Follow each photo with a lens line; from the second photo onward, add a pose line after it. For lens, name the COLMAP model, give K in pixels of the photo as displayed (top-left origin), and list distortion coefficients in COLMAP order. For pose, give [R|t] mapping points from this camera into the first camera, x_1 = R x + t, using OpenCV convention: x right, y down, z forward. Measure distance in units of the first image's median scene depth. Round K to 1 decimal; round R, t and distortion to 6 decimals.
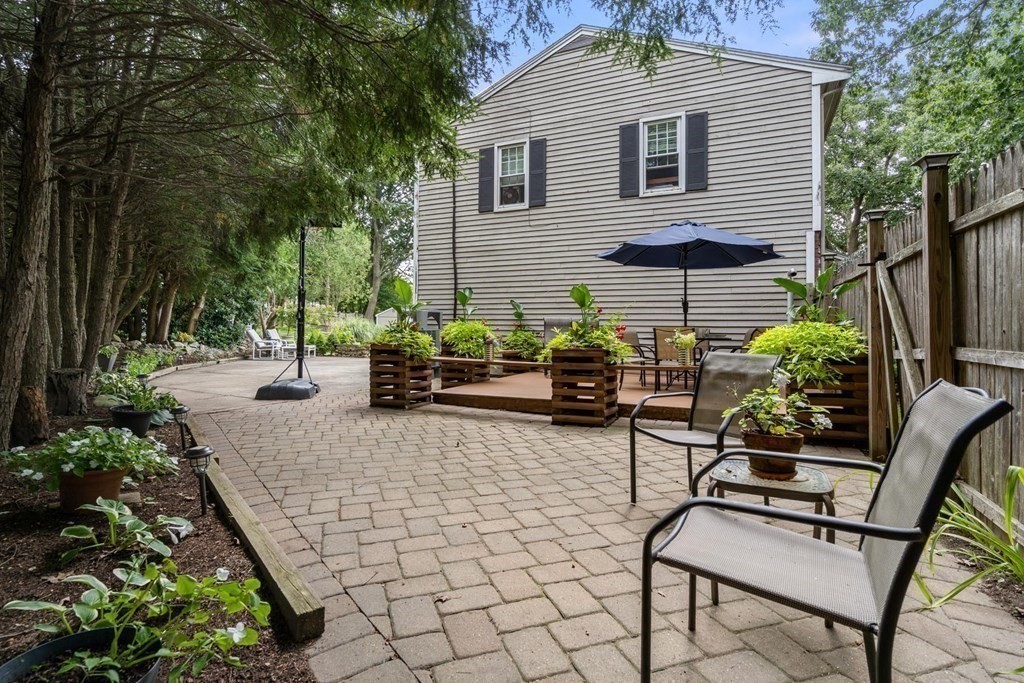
lens RADIAL K [[503.7, 0, 490.7], [0, 503.7, 312.3], [0, 0, 1]] dist [0.002149, 0.001076]
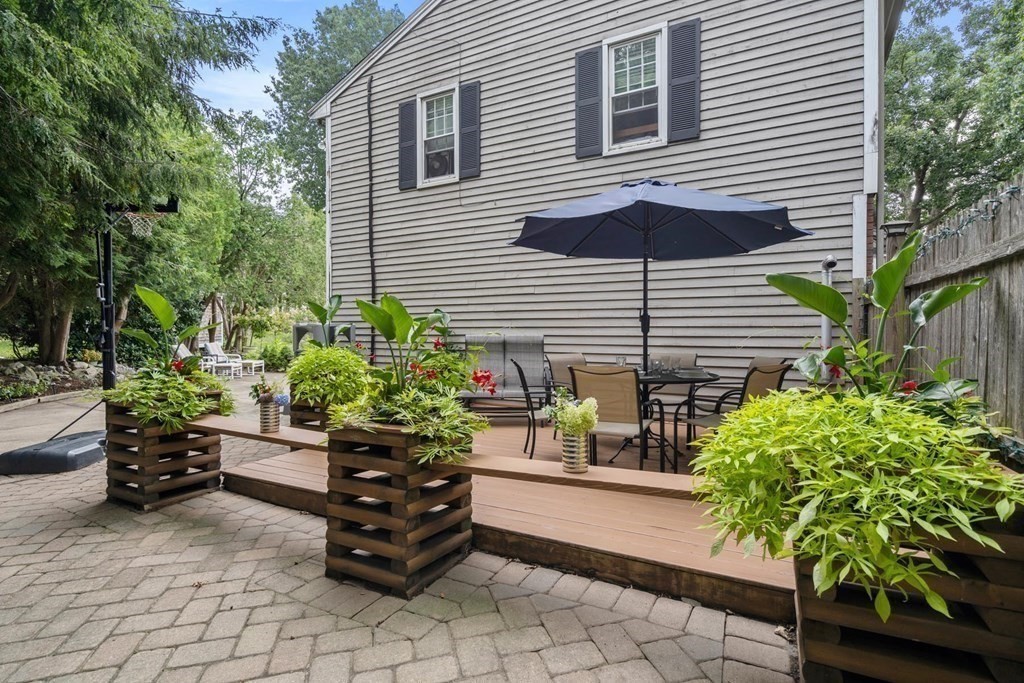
lens RADIAL K [[502.4, 0, 508.5], [0, 502.4, 328.7], [0, 0, 1]] dist [0.001822, -0.001096]
pose [[0.998794, -0.016293, -0.046319, 0.178631], [0.018033, 0.999138, 0.037392, -0.021018], [0.045670, -0.038182, 0.998227, 0.279492]]
